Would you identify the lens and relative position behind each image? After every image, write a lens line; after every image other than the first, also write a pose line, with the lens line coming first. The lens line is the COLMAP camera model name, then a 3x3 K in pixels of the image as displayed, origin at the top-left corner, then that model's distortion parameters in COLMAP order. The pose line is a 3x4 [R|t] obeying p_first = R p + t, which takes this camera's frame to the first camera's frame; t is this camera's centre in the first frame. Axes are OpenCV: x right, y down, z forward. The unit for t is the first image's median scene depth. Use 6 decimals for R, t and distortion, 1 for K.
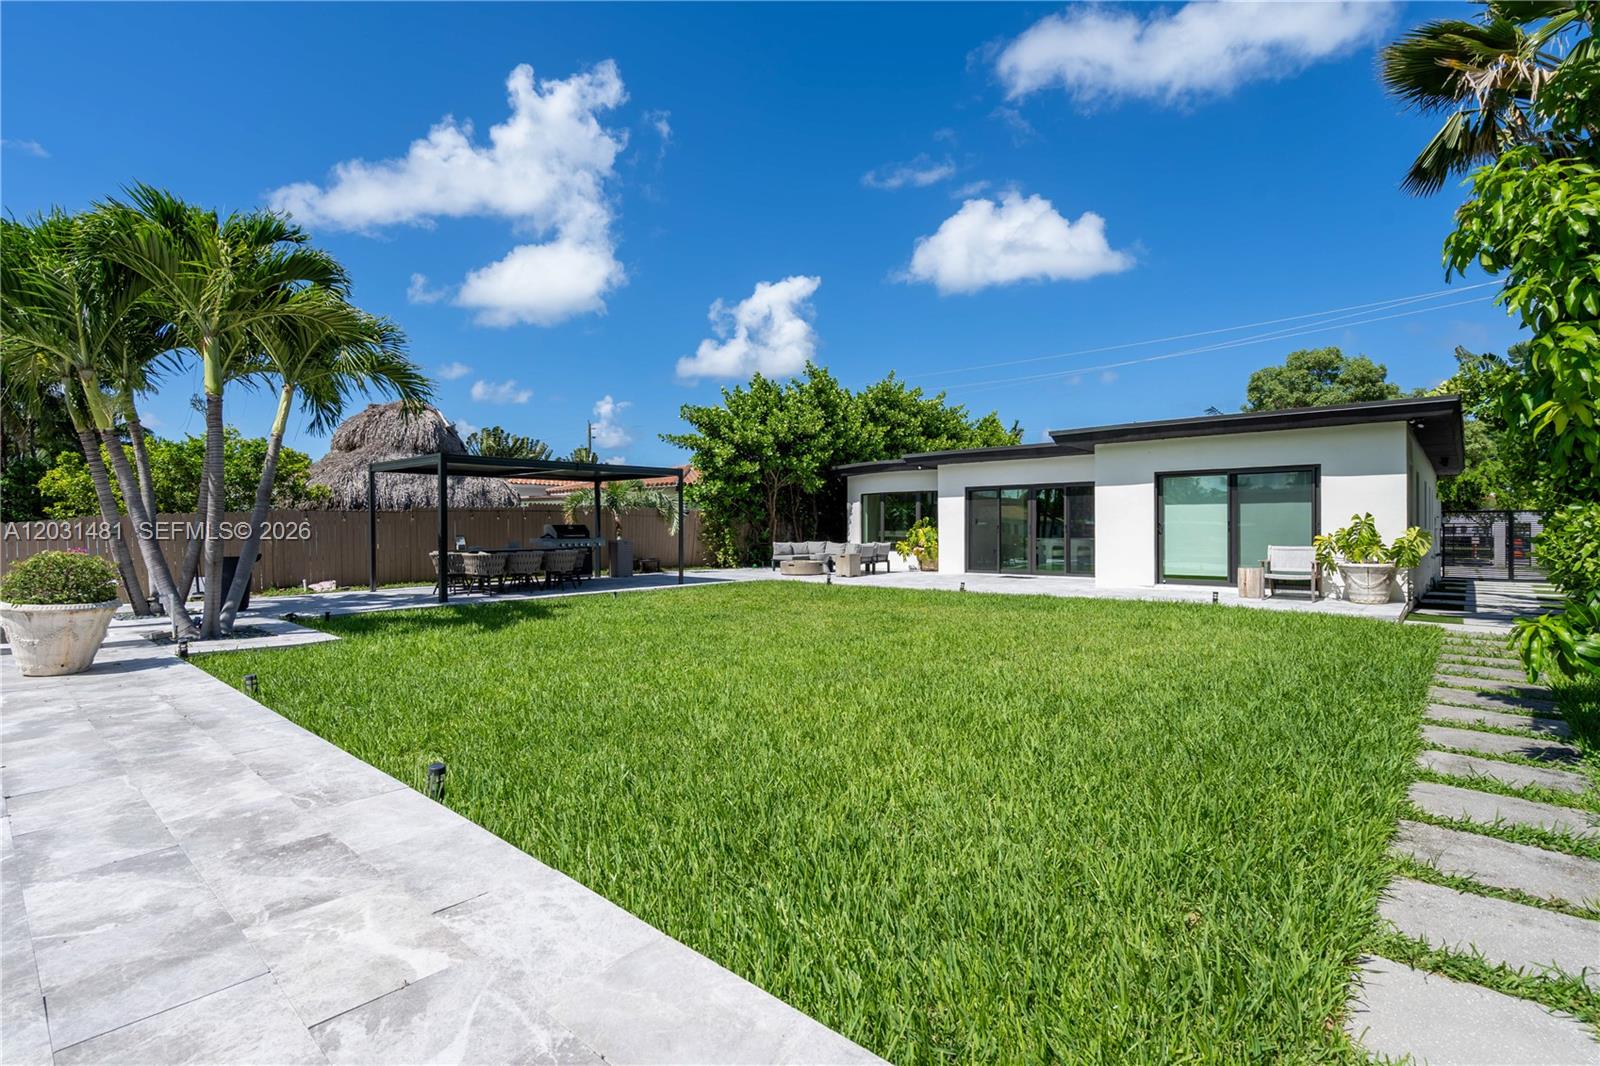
lens RADIAL K [[773.8, 0, 814.4], [0, 773.8, 525.4], [0, 0, 1]] dist [-0.004201, 0.000836]
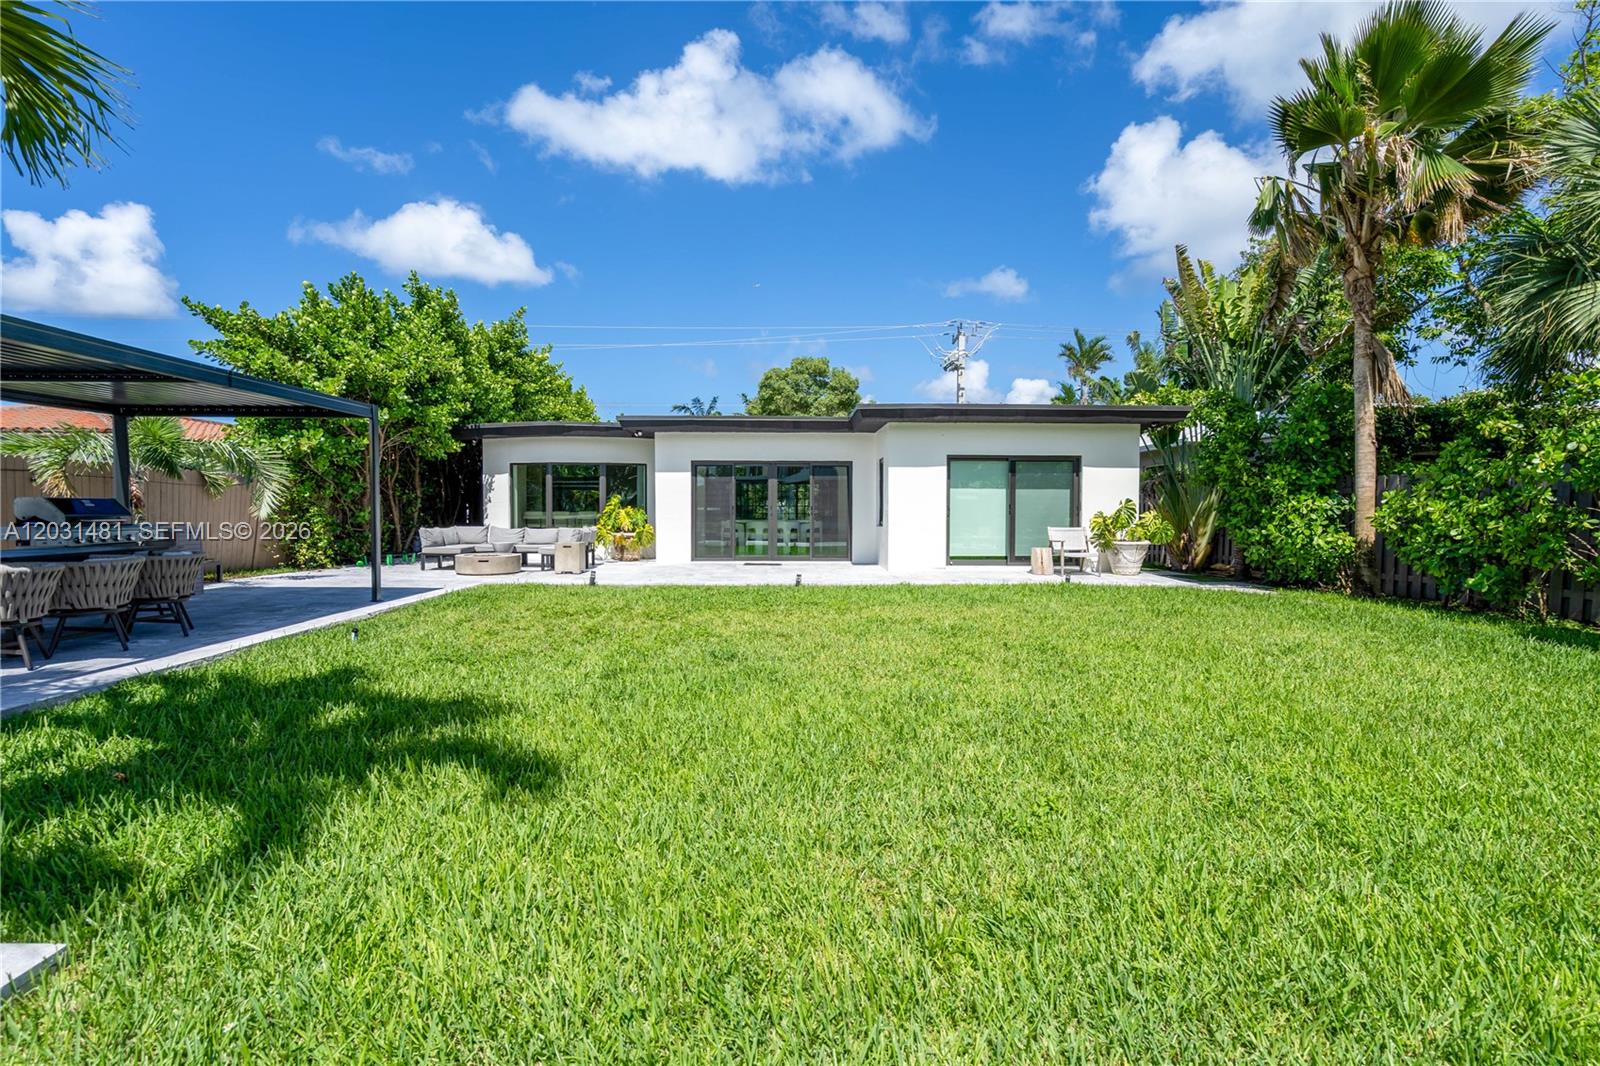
lens RADIAL K [[773.8, 0, 802.7], [0, 773.8, 519.8], [0, 0, 1]] dist [-0.004201, 0.000836]
pose [[0.731615, -0.001040, 0.681717, -0.275301], [-0.008944, 0.999898, 0.011124, 0.004128], [-0.681660, -0.014236, 0.731531, 0.280088]]
